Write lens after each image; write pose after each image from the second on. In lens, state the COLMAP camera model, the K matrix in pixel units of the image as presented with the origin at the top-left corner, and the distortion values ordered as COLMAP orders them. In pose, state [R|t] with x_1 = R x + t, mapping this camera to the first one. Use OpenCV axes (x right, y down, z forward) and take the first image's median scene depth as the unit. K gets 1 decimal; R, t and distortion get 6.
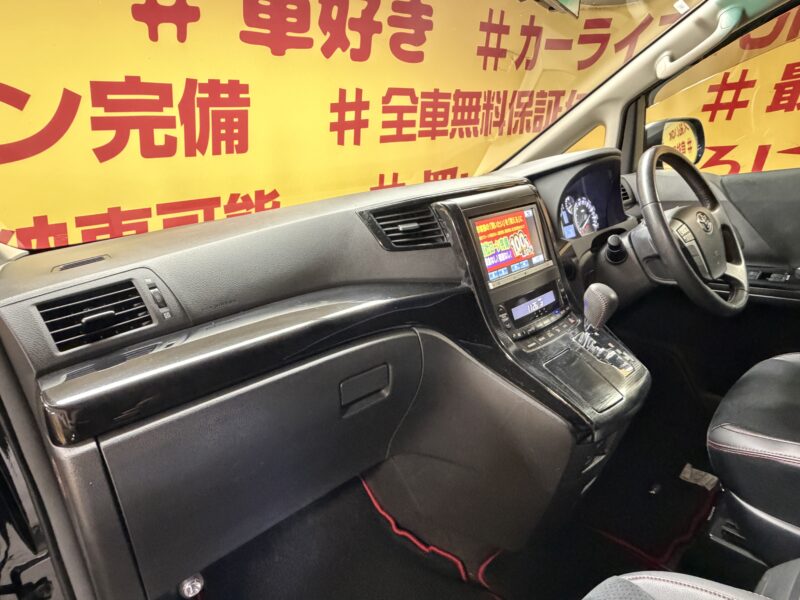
lens RADIAL K [[435.6, 0, 396.6], [0, 435.6, 303.9], [0, 0, 1]] dist [0.002212, 0.000617]
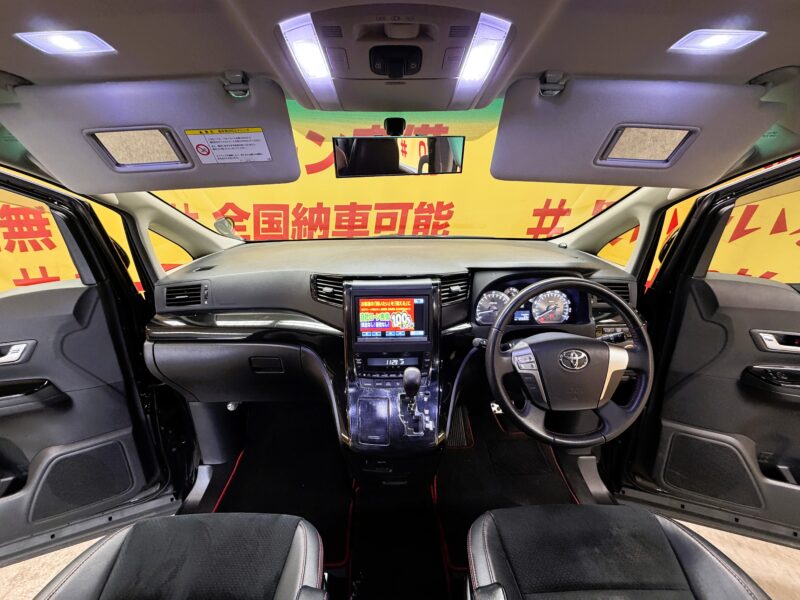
lens RADIAL K [[323.4, 0, 402.3], [0, 323.4, 301.7], [0, 0, 1]] dist [0.004336, 0.000240]
pose [[0.768534, 0.334286, -0.545535, 0.350487], [-0.257326, 0.942148, 0.214804, -0.175096], [0.585781, -0.024704, 0.810093, 0.048743]]
